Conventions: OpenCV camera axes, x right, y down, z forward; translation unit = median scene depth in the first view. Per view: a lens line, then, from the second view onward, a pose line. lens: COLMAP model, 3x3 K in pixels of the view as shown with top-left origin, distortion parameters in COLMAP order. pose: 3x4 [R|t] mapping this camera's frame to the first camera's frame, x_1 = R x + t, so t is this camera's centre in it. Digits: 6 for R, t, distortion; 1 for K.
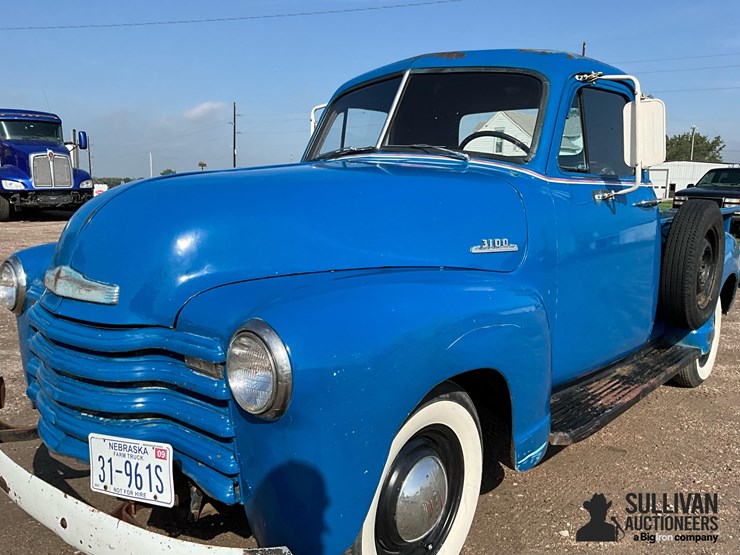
lens RADIAL K [[613.8, 0, 367.3], [0, 613.8, 274.7], [0, 0, 1]] dist [0.088797, -0.157732]
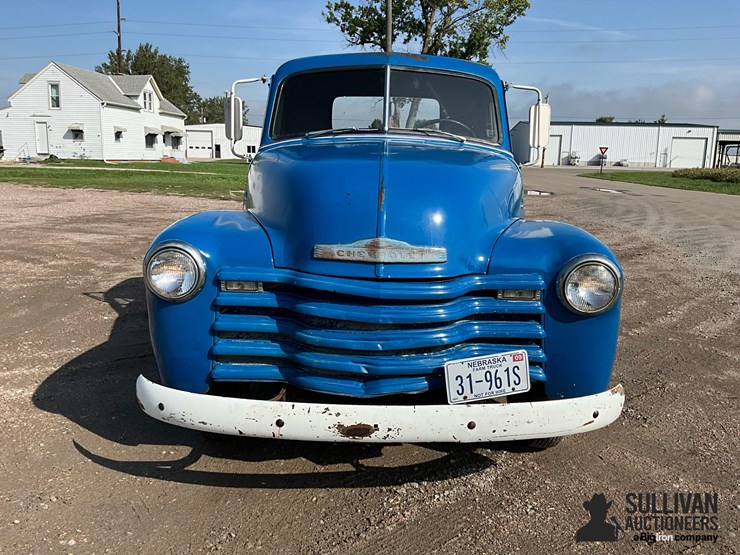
lens RADIAL K [[613.2, 0, 368.2], [0, 613.2, 273.8], [0, 0, 1]] dist [0.110193, -0.215250]
pose [[0.759167, -0.128416, 0.638102, -1.132229], [0.088570, 0.991607, 0.094183, -0.052846], [-0.644841, -0.014984, 0.764170, 0.101630]]
